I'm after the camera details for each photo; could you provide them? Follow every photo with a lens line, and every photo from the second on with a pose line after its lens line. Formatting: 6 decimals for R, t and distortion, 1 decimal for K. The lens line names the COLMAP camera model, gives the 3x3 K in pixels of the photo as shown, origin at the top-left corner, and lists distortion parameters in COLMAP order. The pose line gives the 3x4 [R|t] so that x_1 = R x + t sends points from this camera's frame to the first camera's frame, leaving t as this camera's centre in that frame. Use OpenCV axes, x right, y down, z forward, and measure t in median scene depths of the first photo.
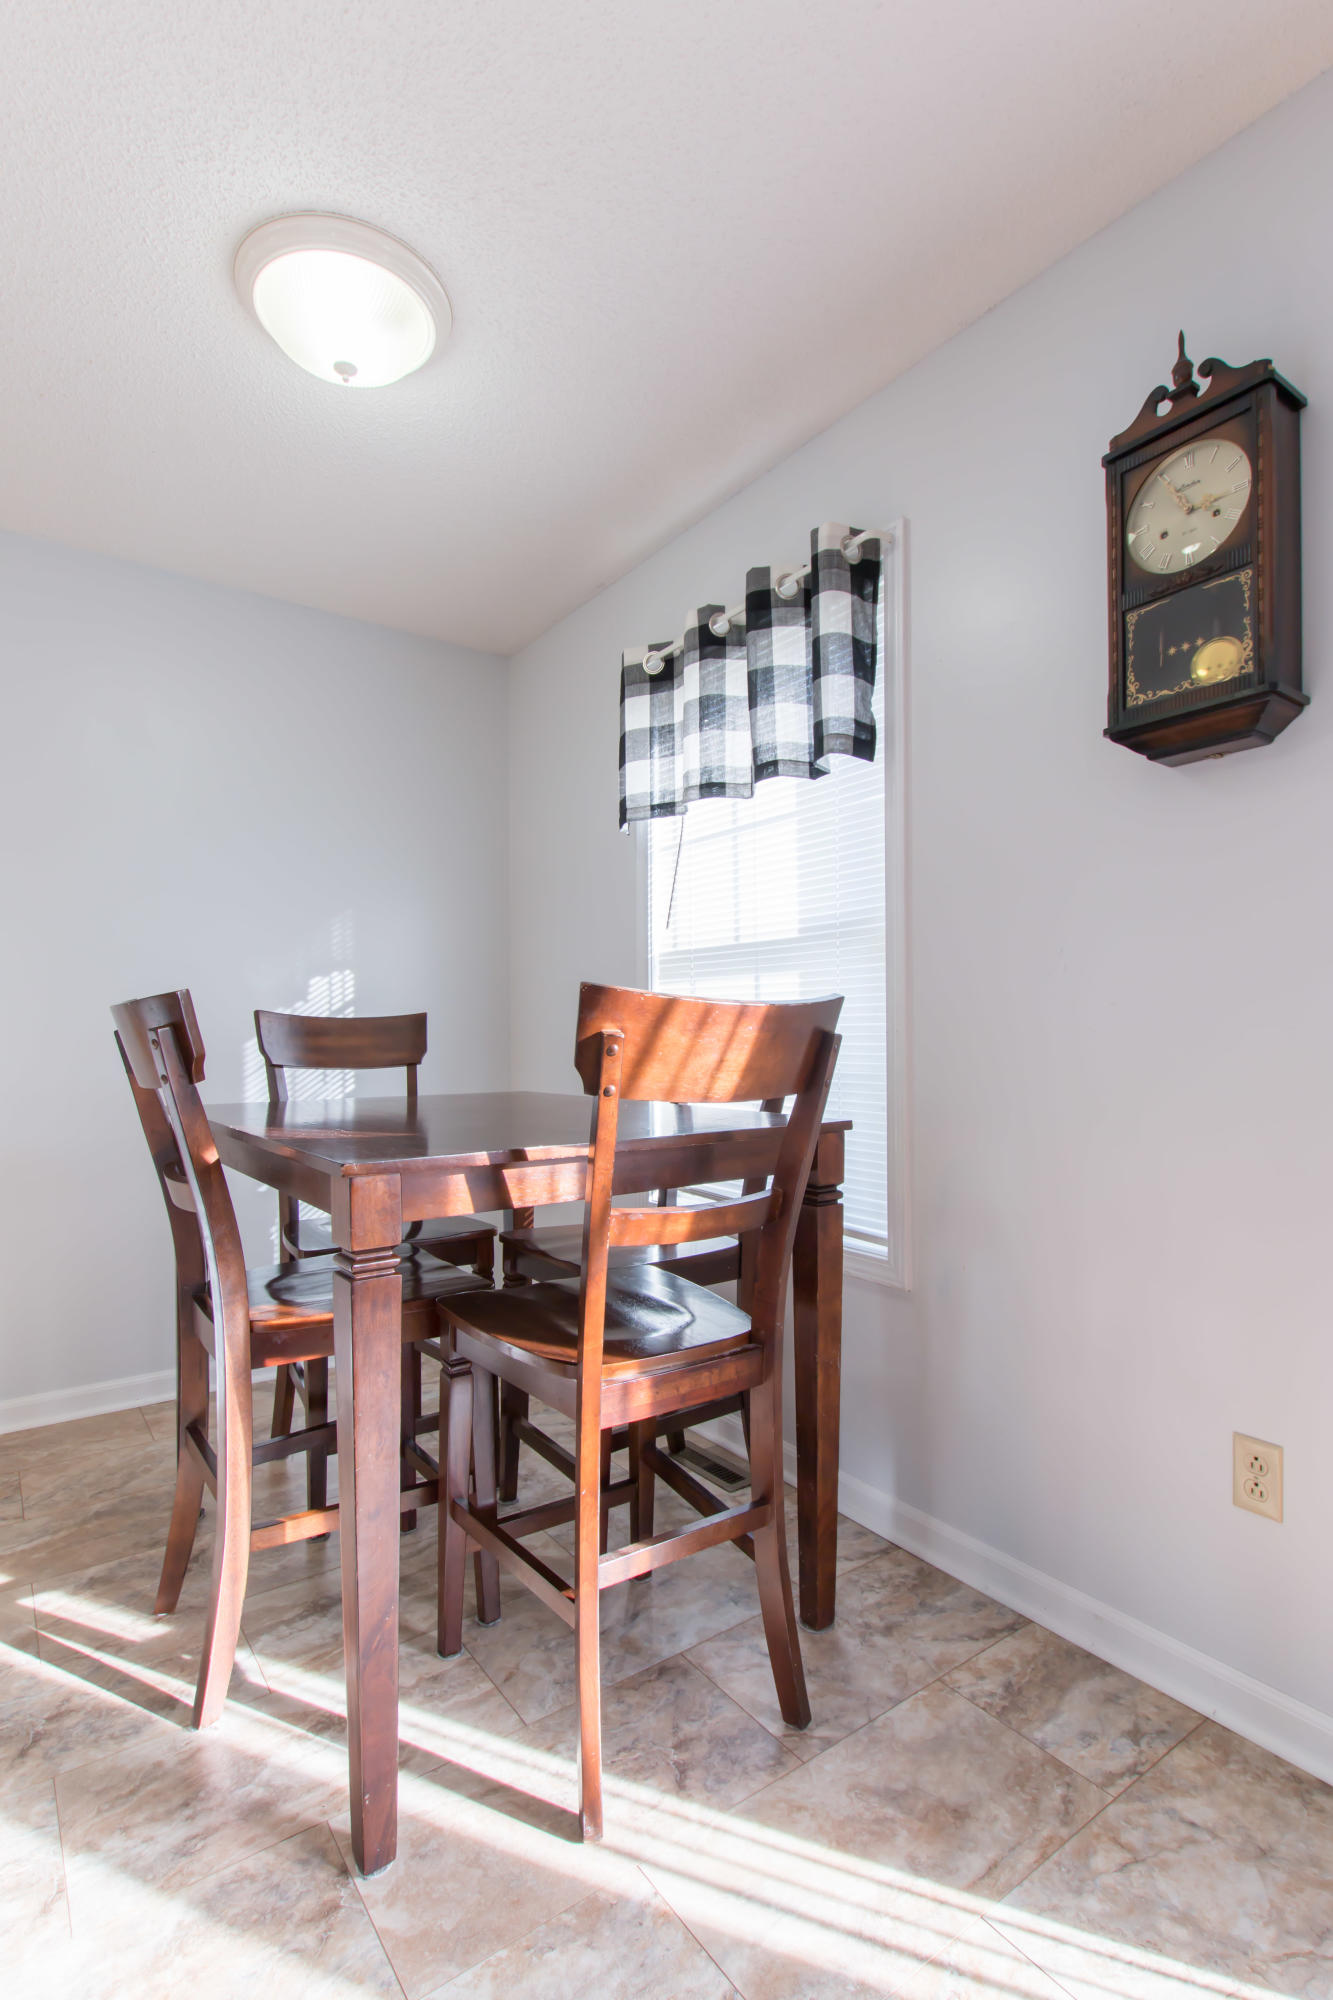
lens RADIAL K [[930.3, 0, 626.0], [0, 930.3, 1030.2], [0, 0, 1]] dist [0.037383, 0.000646]
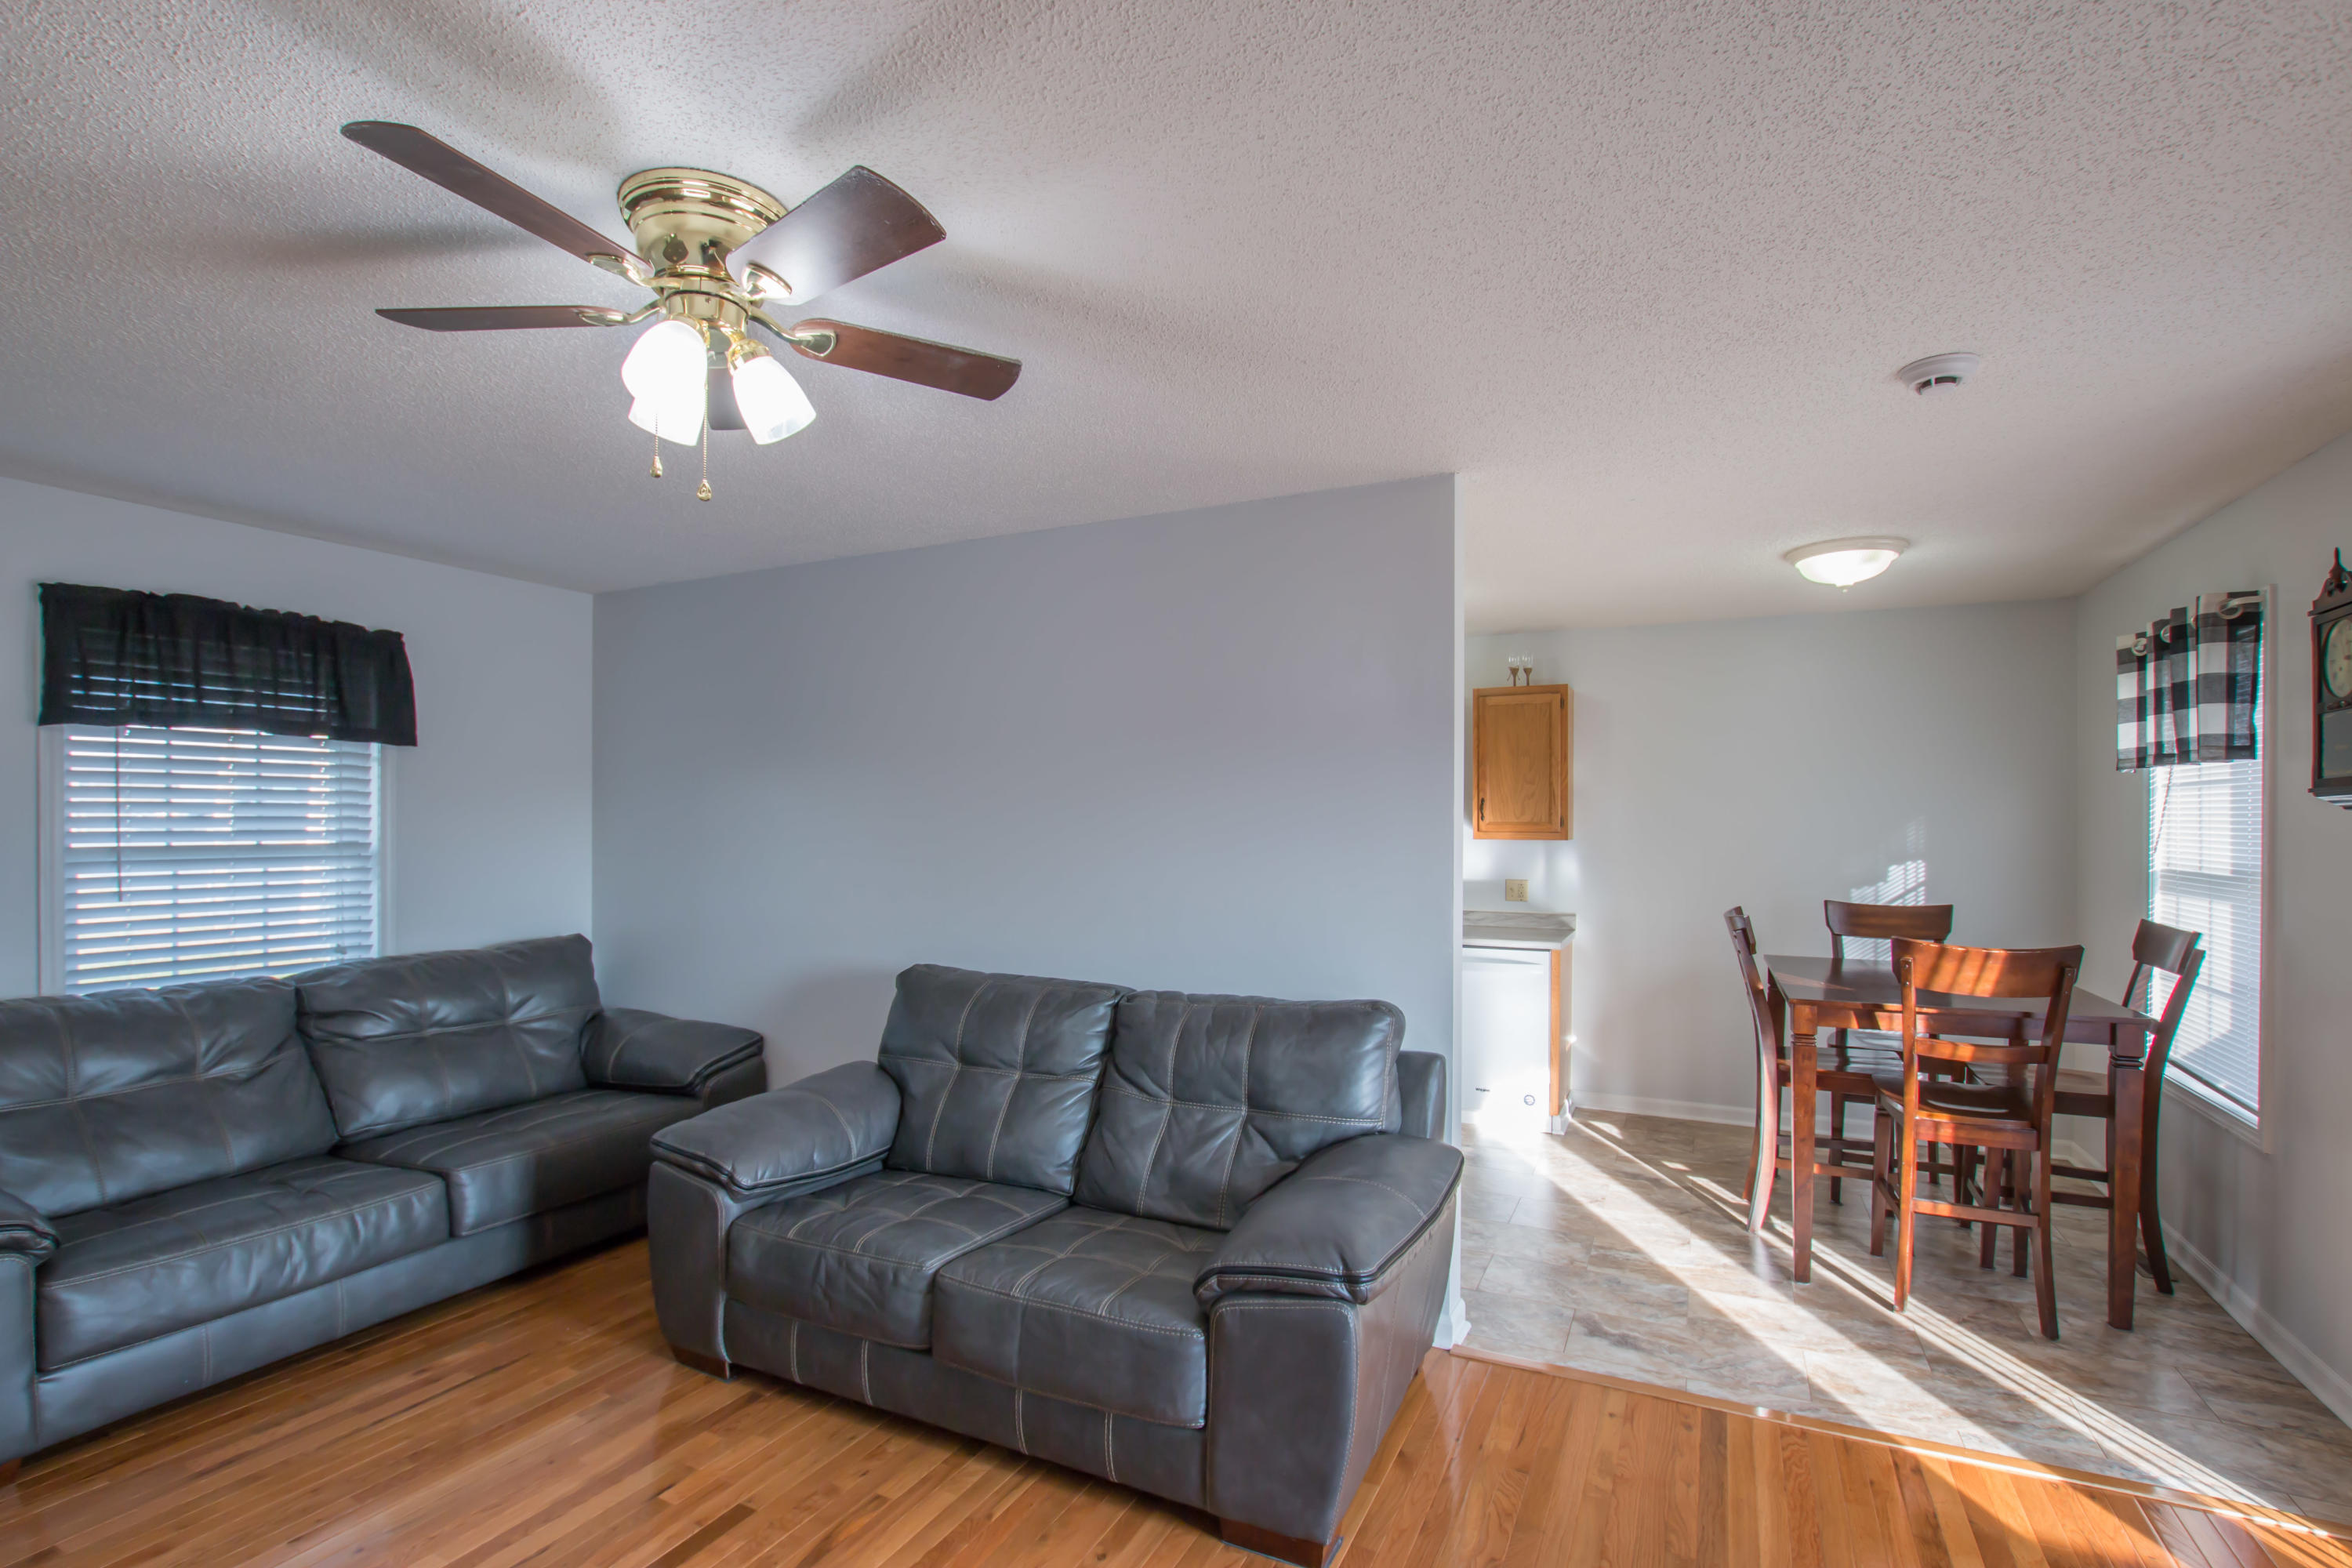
lens RADIAL K [[1094.0, 0, 1186.6], [0, 1094.0, 820.3], [0, 0, 1]] dist [0.037383, 0.000646]
pose [[0.484538, 0.005717, -0.874752, 1.074076], [0.005075, 0.999943, 0.009346, -0.257578], [0.874755, -0.008968, 0.484482, -1.279284]]
